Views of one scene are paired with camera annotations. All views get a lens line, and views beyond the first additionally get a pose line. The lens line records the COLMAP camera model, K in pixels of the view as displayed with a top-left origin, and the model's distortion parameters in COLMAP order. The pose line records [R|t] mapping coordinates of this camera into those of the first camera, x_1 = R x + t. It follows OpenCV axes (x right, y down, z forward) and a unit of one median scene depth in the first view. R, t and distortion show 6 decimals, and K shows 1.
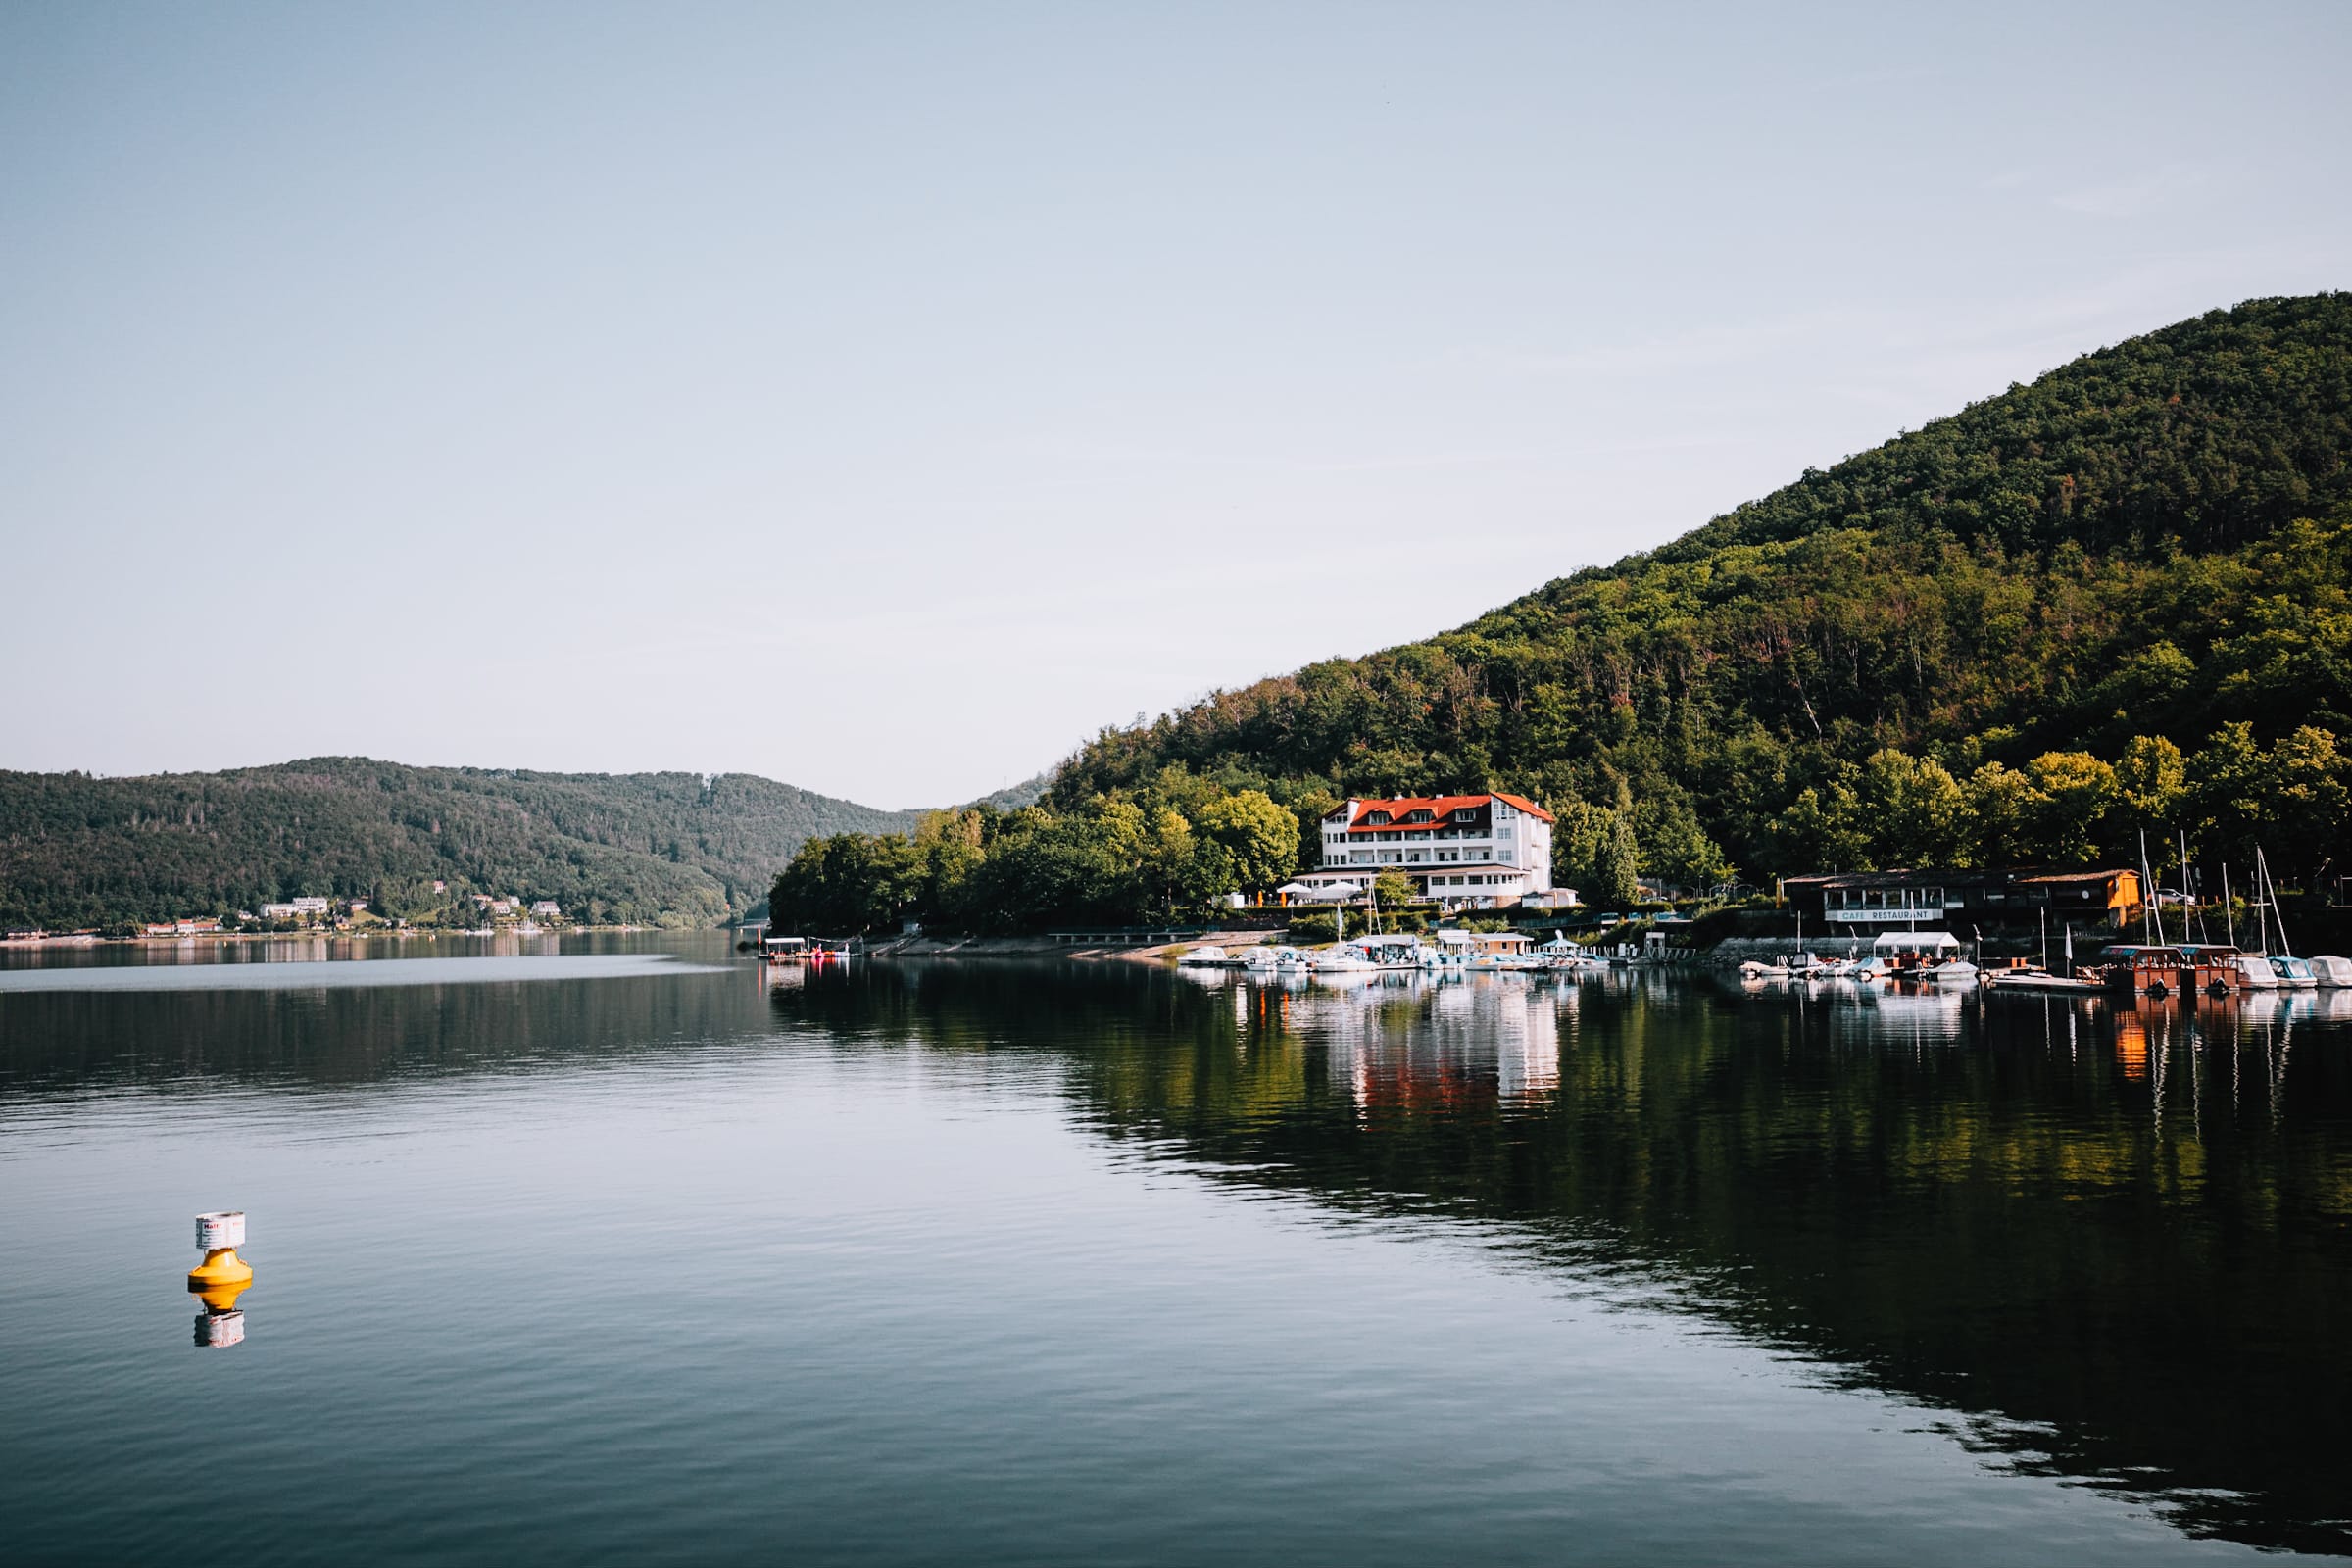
lens RADIAL K [[2121.5, 0, 1176.0], [0, 2121.5, 784.0], [0, 0, 1]] dist [0.017874, 0.012143]
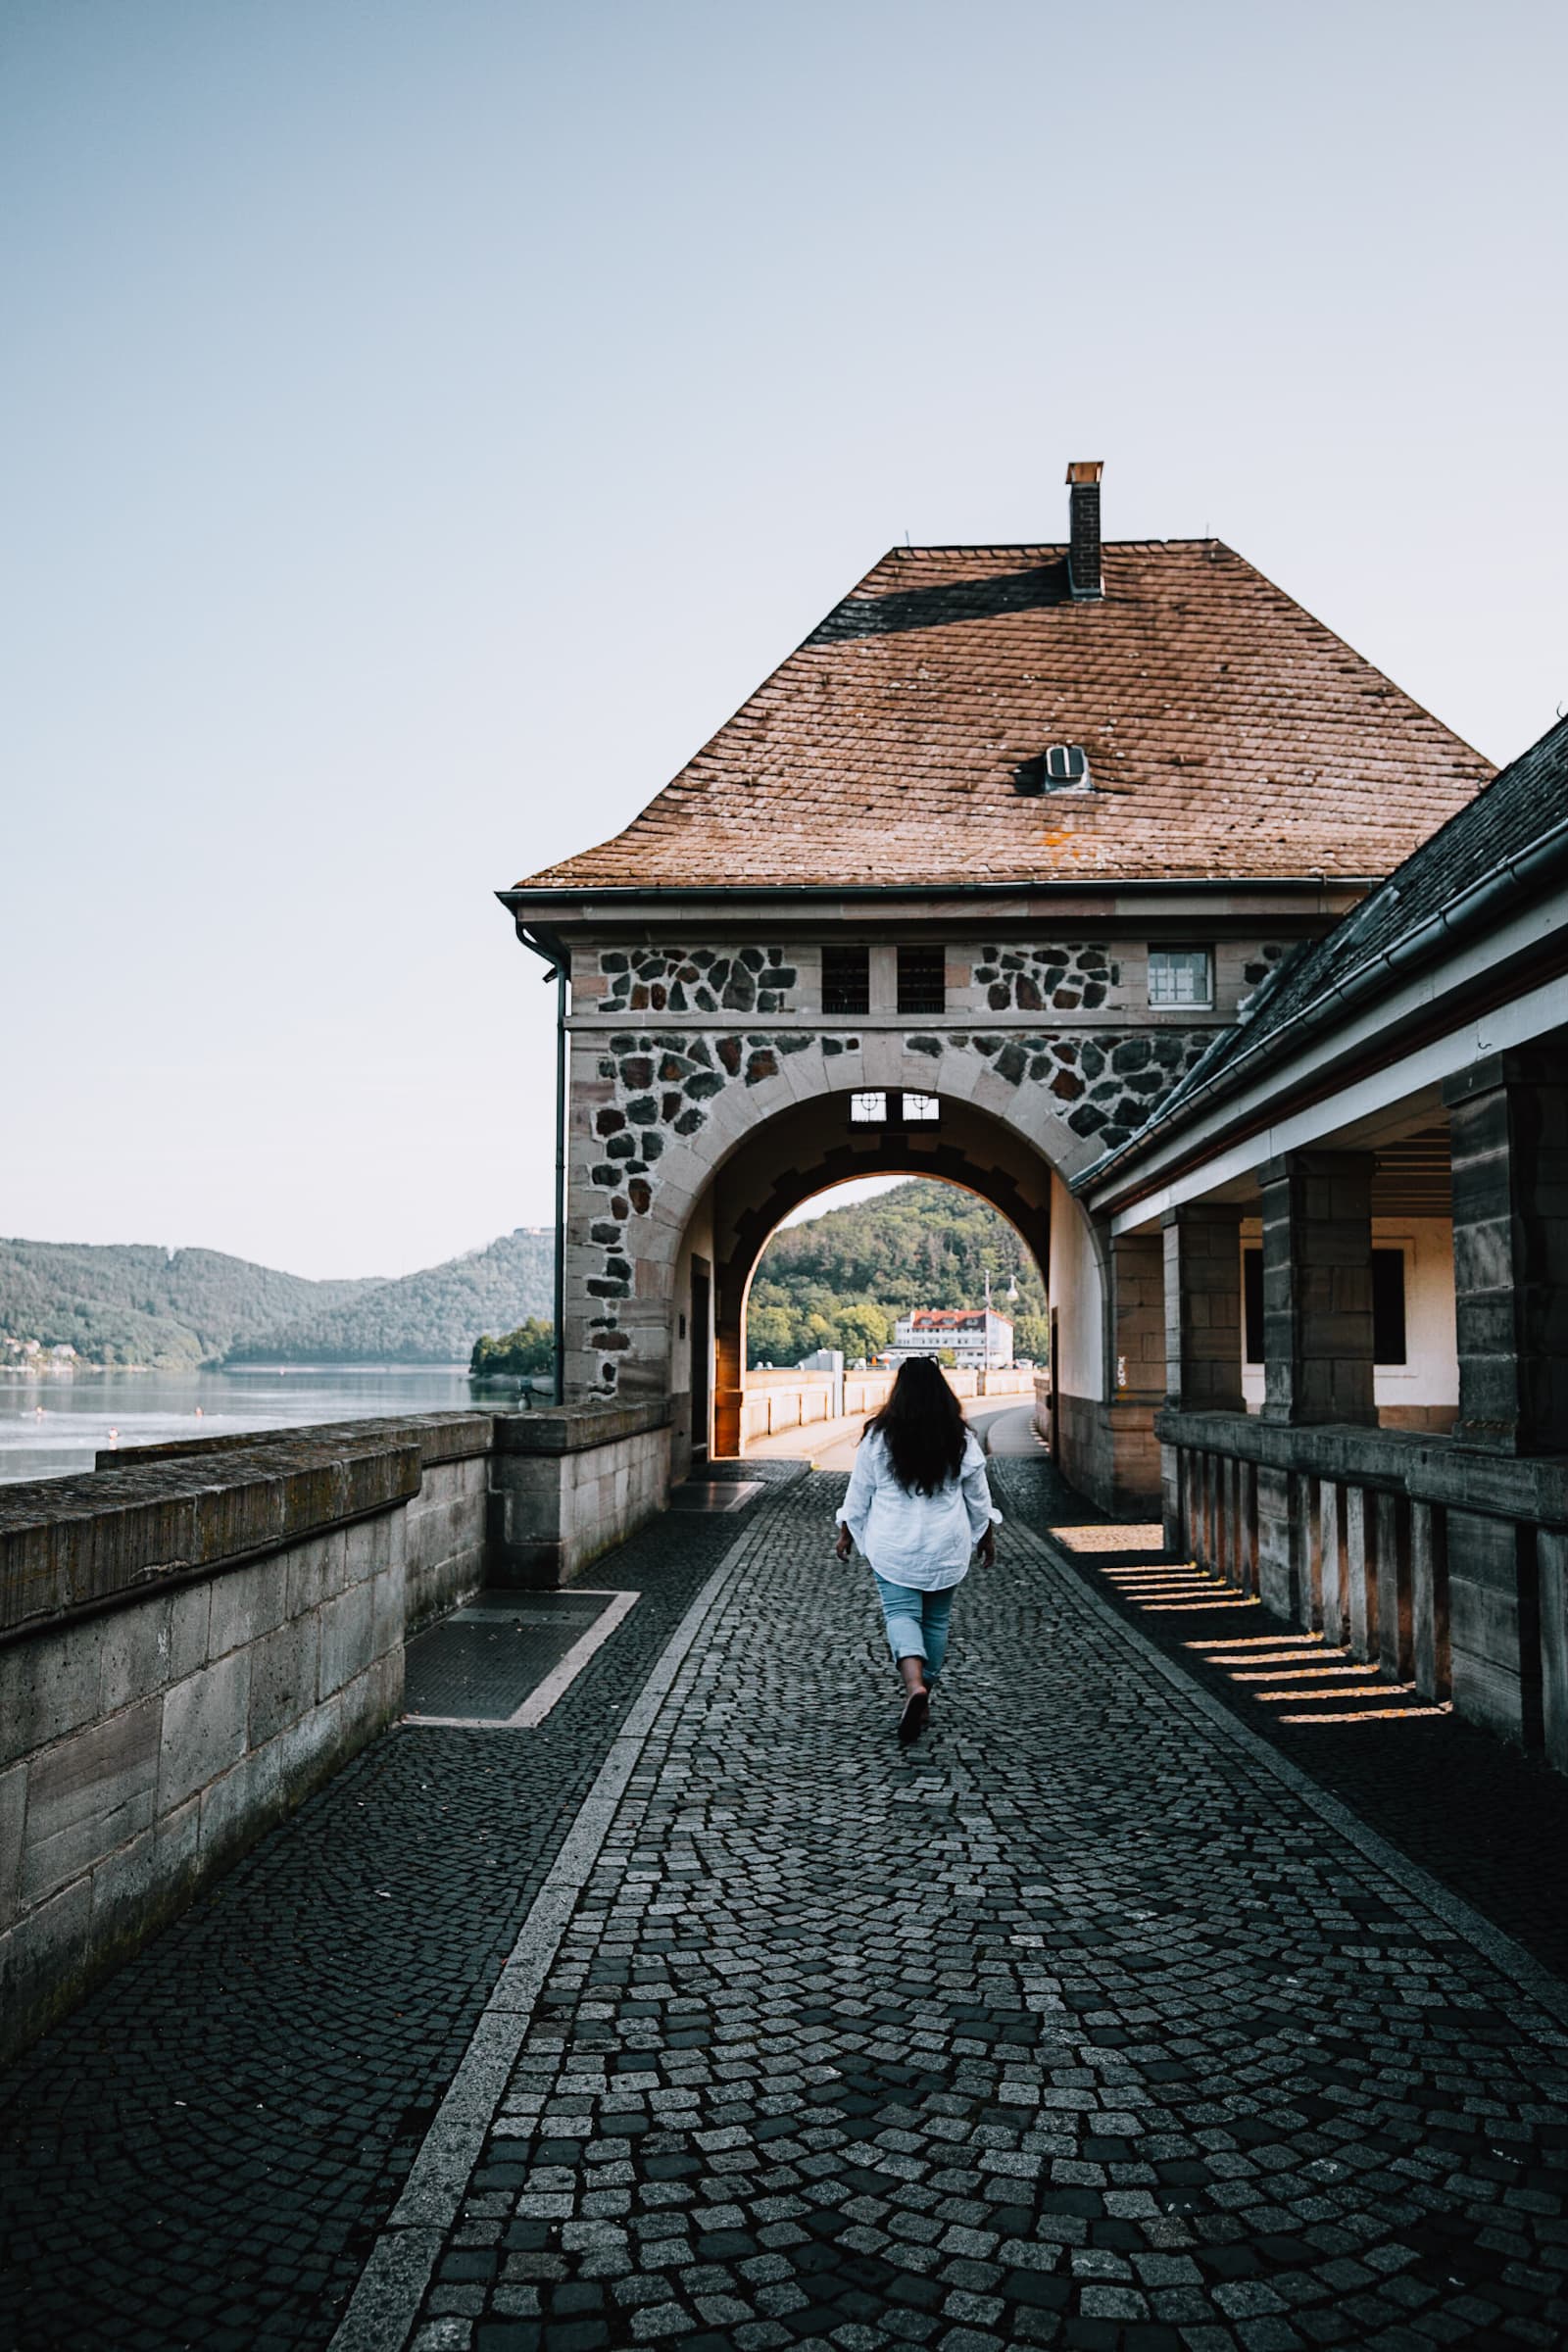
lens RADIAL K [[1712.6, 0, 784.0], [0, 1712.6, 1176.0], [0, 0, 1]] dist [0.007404, 0.001960]
pose [[0.984231, 0.043559, 0.171443, -0.201879], [-0.034582, 0.997887, -0.055006, -0.016664], [-0.173477, 0.048209, 0.983657, -0.344110]]
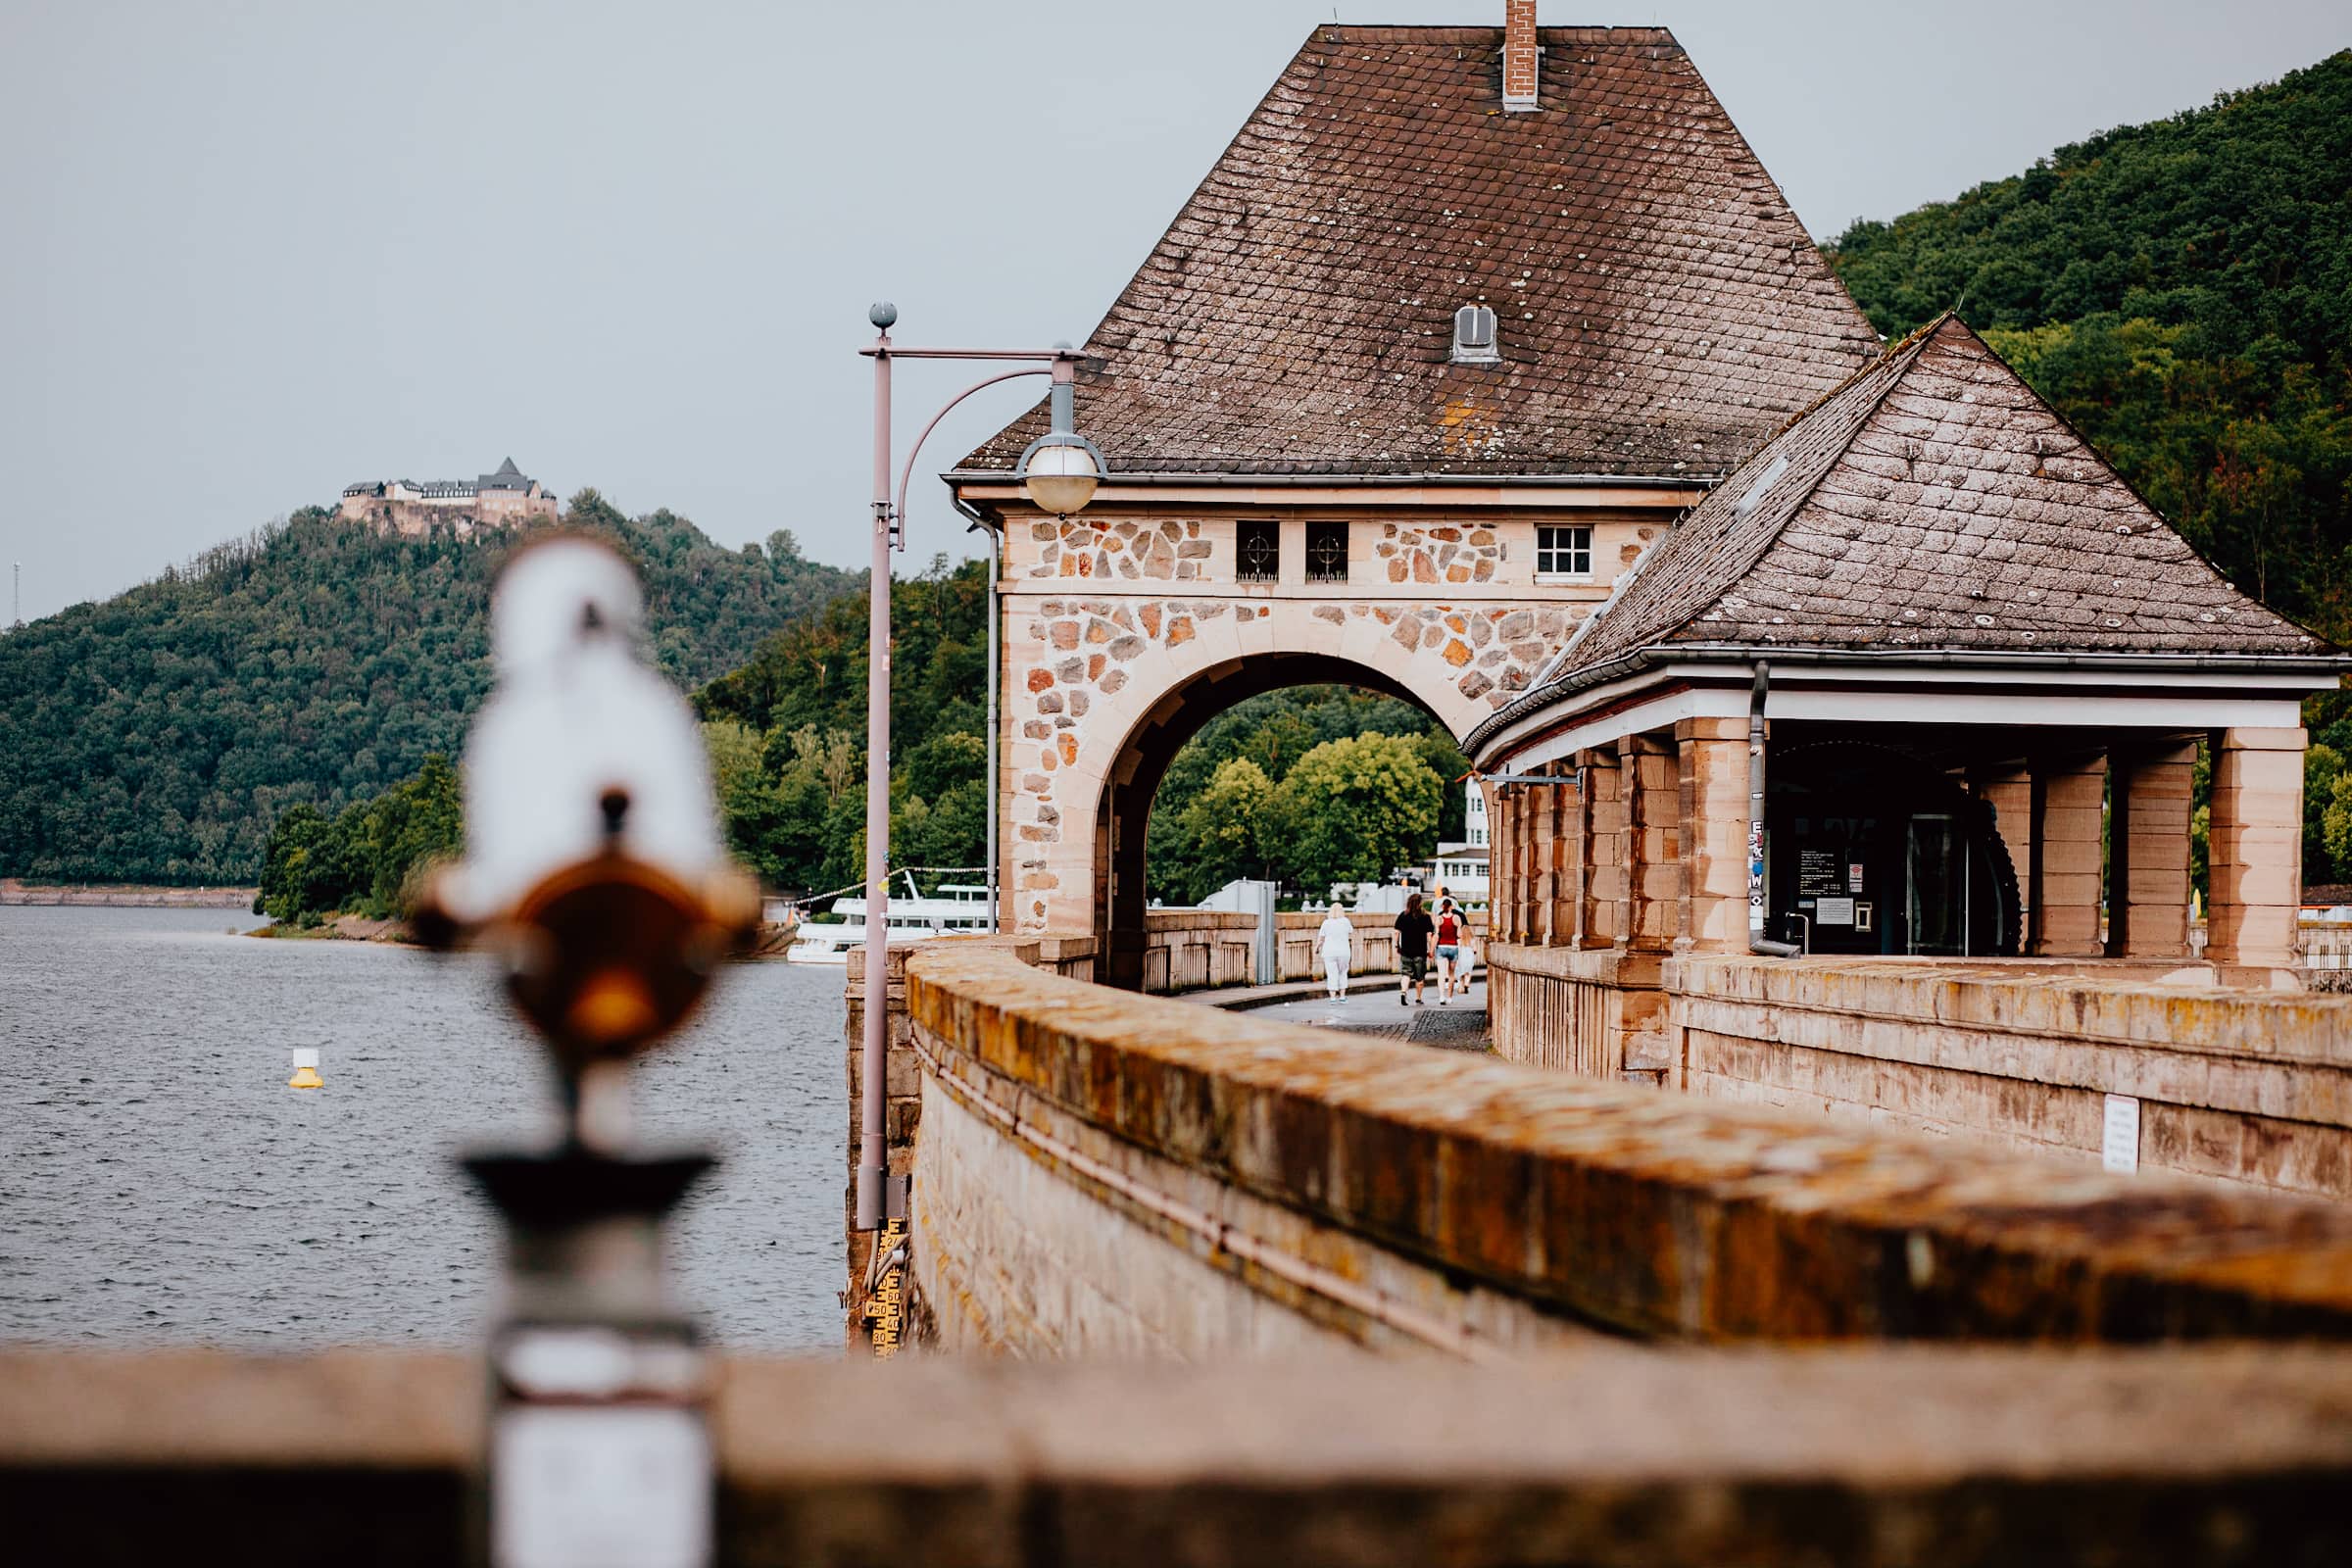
lens RADIAL K [[5263.5, 0, 1176.0], [0, 5263.5, 784.0], [0, 0, 1]] dist [-0.151758, -0.157085]
pose [[0.983136, 0.035525, 0.179391, -0.221005], [-0.042146, 0.998559, 0.033231, -0.022369], [-0.177952, -0.040231, 0.983216, -0.443728]]
